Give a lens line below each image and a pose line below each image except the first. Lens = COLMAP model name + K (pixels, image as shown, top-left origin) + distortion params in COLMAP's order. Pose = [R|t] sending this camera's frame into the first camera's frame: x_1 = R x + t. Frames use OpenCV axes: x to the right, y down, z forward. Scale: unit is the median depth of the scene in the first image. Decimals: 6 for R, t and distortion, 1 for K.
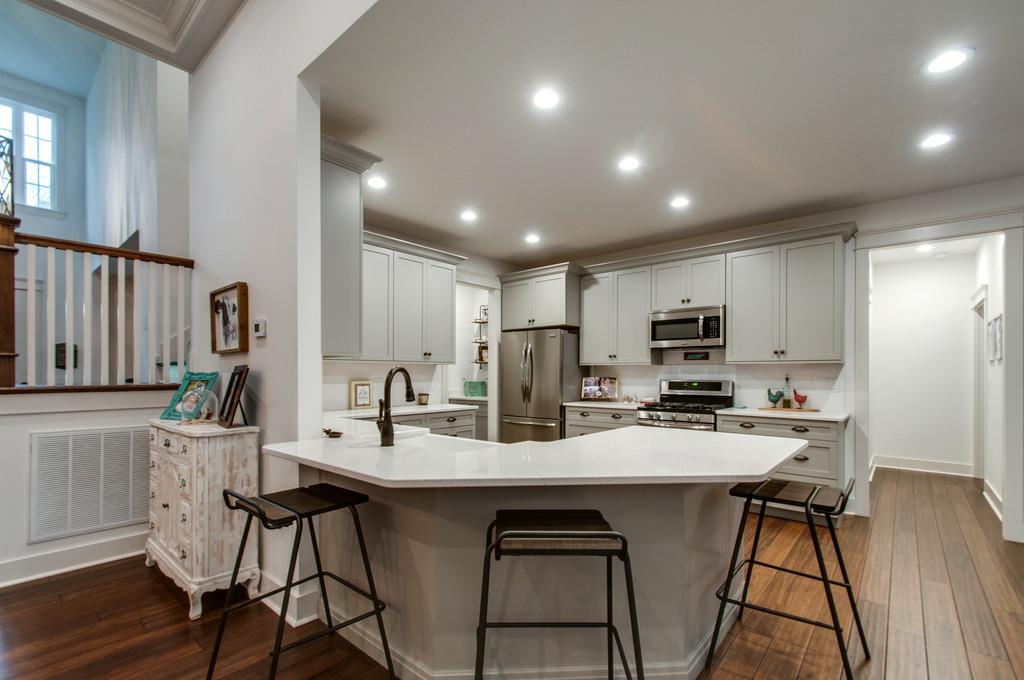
lens RADIAL K [[452.4, 0, 514.0], [0, 452.4, 372.5], [0, 0, 1]] dist [0.006202, -0.002451]
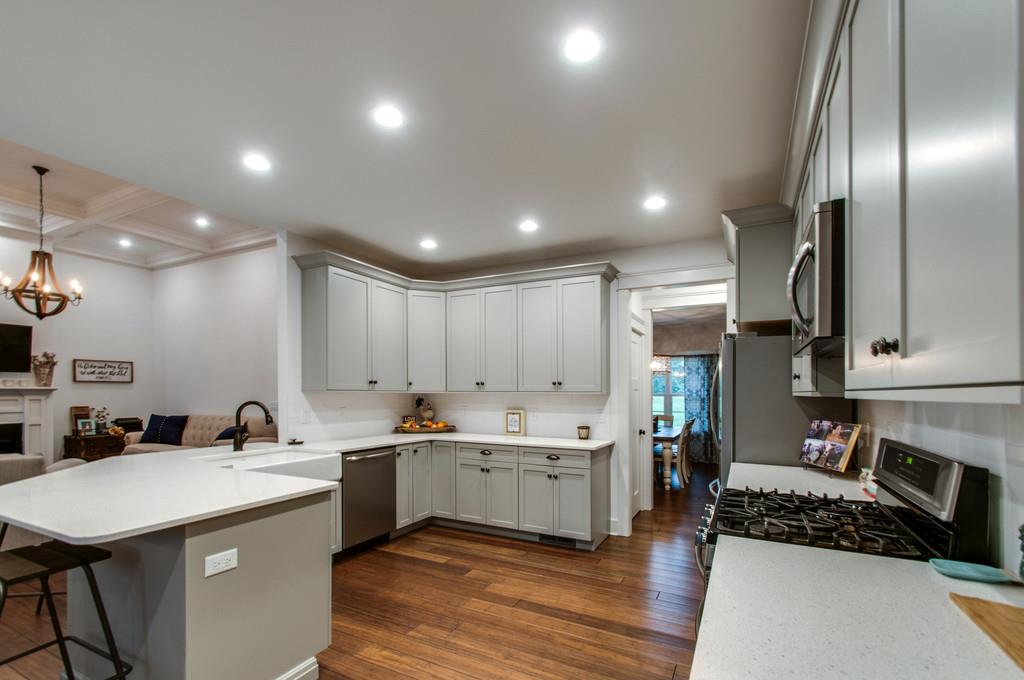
lens RADIAL K [[452.4, 0, 495.9], [0, 452.4, 385.0], [0, 0, 1]] dist [0.006202, -0.002451]
pose [[0.202172, -0.015750, -0.979223, 0.655227], [-0.012432, 0.999749, -0.018647, -0.018240], [0.979271, 0.015943, 0.201925, 0.668968]]
